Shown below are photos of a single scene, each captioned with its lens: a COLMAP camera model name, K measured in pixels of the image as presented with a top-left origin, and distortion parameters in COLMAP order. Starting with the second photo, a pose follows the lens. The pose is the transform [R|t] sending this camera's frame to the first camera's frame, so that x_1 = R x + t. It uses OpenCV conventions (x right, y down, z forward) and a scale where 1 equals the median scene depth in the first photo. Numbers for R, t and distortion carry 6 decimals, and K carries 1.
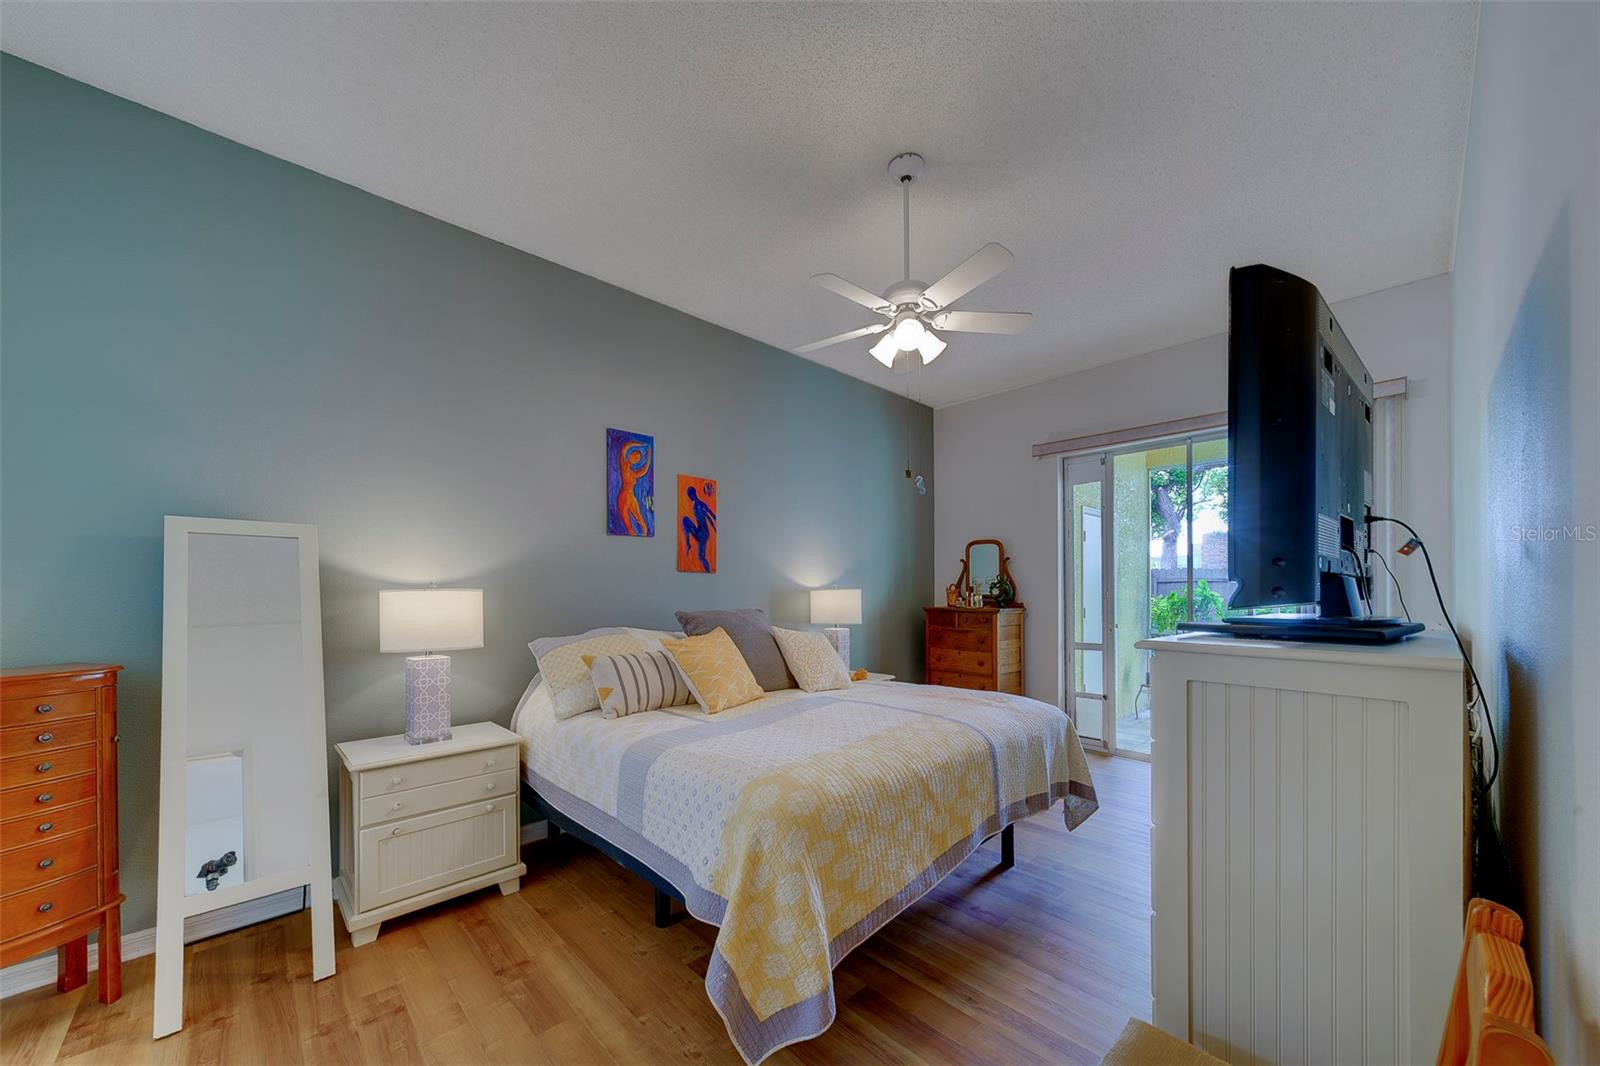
lens RADIAL K [[586.7, 0, 798.2], [0, 586.7, 594.8], [0, 0, 1]] dist [0.000528, 0.000024]
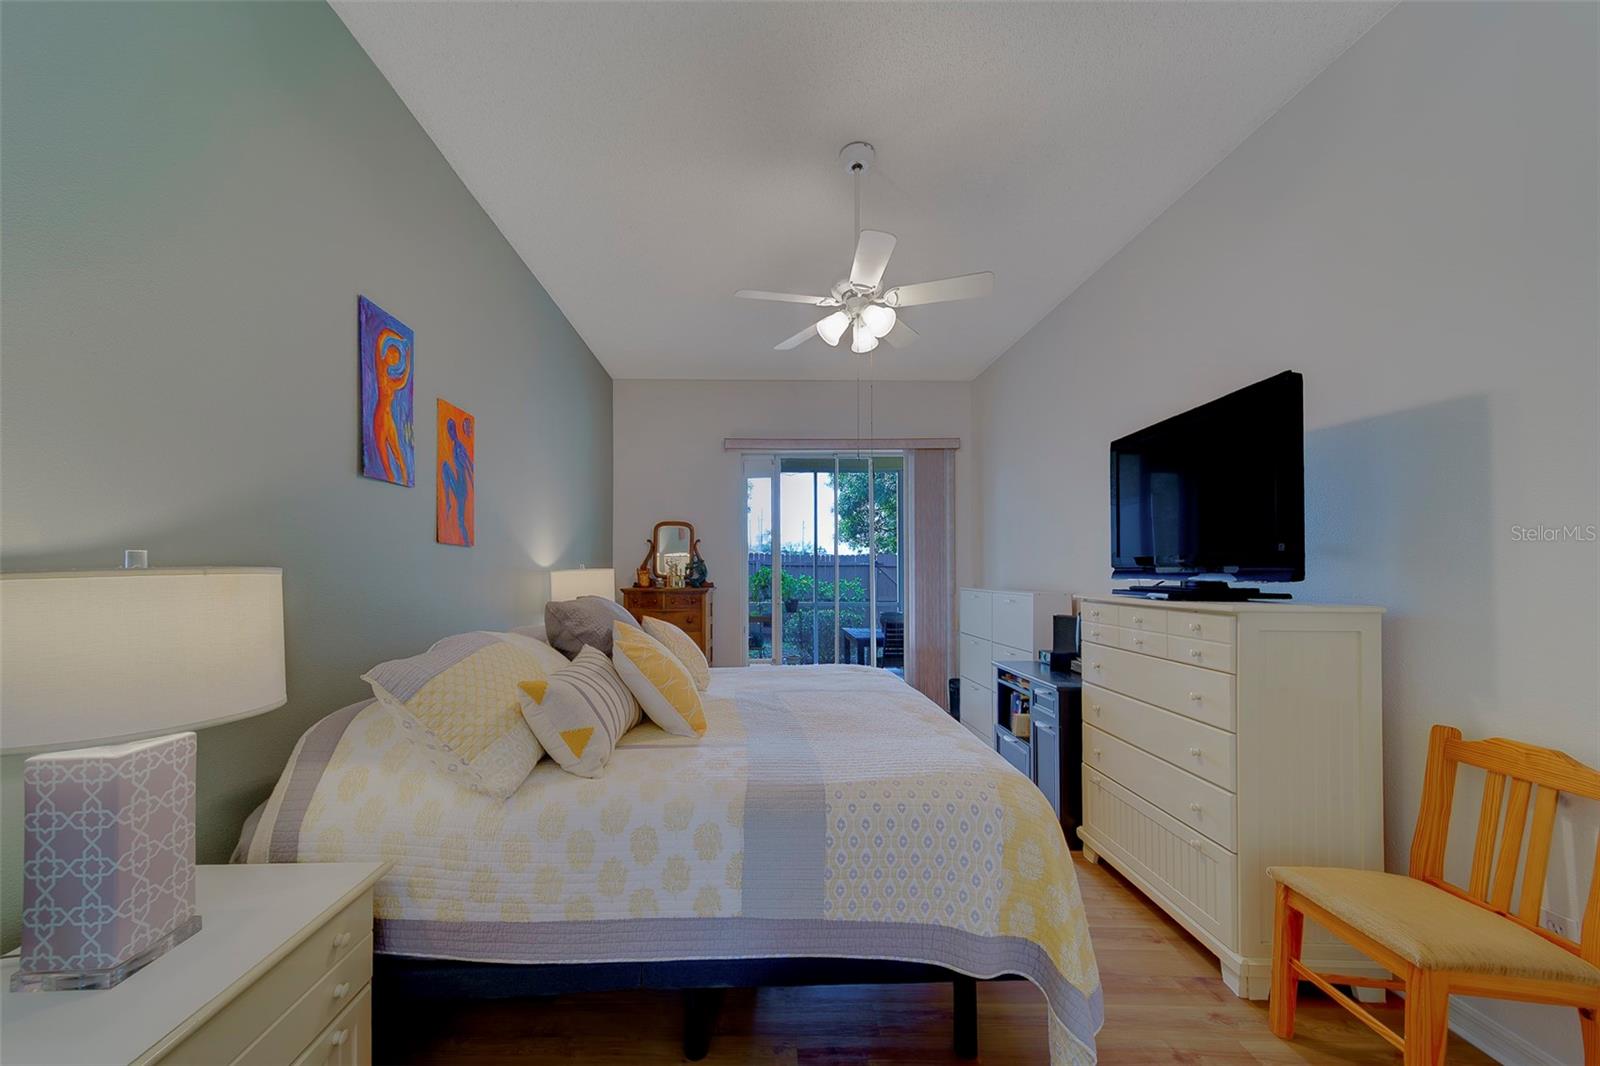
lens RADIAL K [[563.4, 0, 765.1], [0, 563.4, 566.8], [0, 0, 1]] dist [0.000794, 0.000019]
pose [[0.691754, 0.005453, 0.722113, -0.422542], [0.005204, 0.999908, -0.012536, -0.002832], [-0.722115, 0.012430, 0.691662, 0.301283]]
